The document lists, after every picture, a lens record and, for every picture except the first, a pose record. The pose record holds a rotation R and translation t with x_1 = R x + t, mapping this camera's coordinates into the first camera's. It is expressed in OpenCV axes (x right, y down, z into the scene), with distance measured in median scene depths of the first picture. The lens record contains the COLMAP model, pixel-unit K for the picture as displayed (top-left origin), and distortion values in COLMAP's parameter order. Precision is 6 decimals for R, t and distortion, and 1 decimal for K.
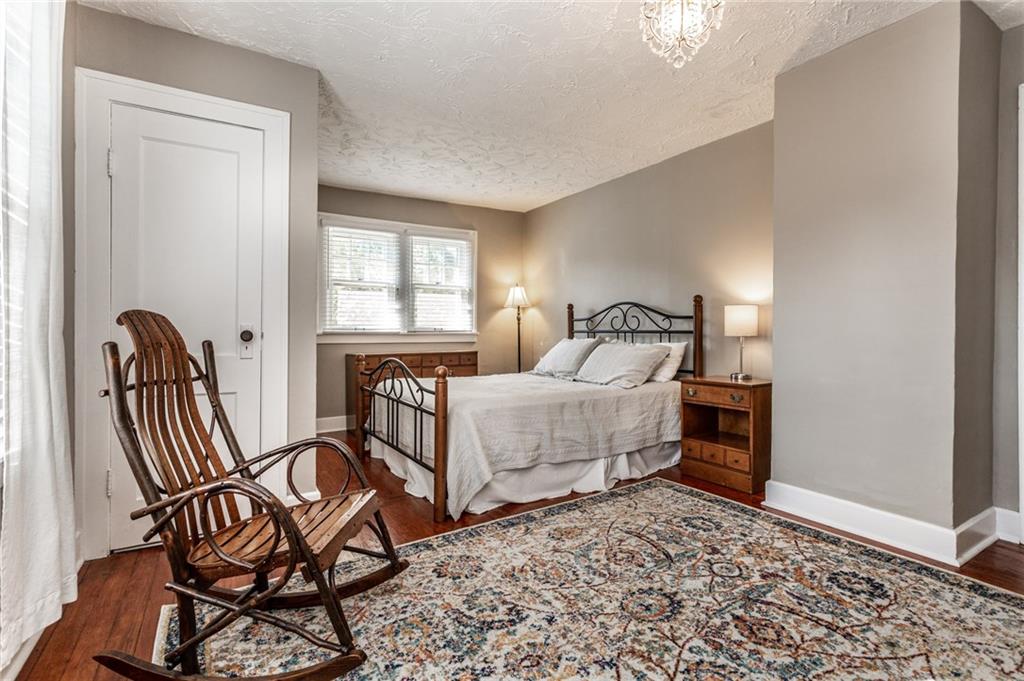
lens RADIAL K [[496.8, 0, 512.1], [0, 496.8, 325.6], [0, 0, 1]] dist [-0.000527, 0.000452]
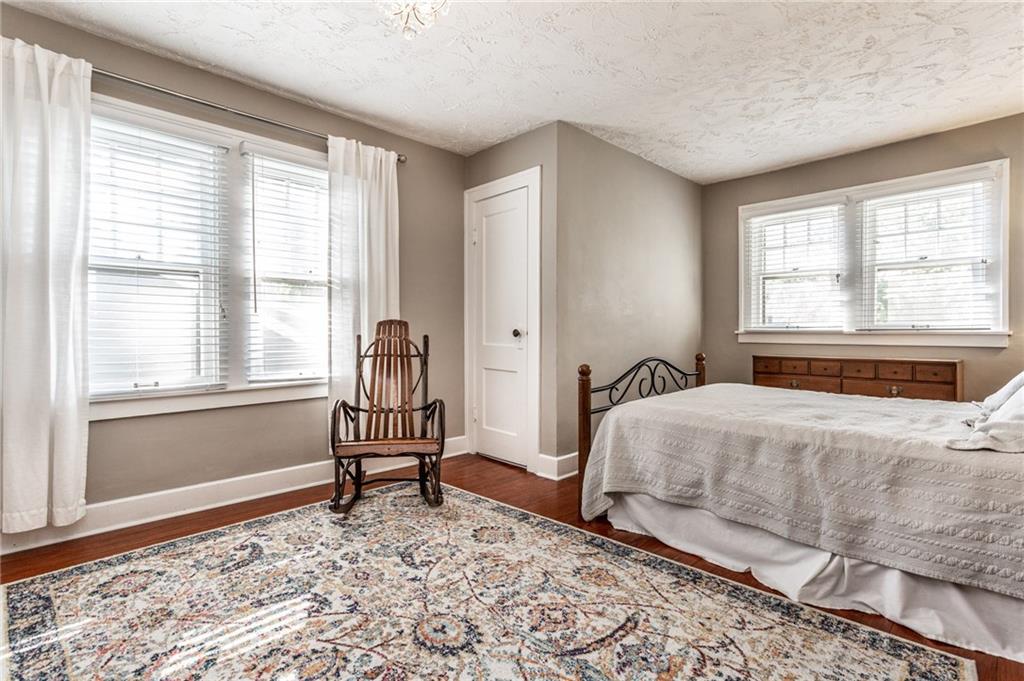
lens RADIAL K [[496.8, 0, 512.1], [0, 496.8, 325.6], [0, 0, 1]] dist [-0.000527, 0.000452]
pose [[0.188992, -0.010532, -0.981922, 0.816503], [0.013237, 0.999879, -0.008176, 0.008771], [0.981889, -0.011453, 0.189108, 0.653185]]
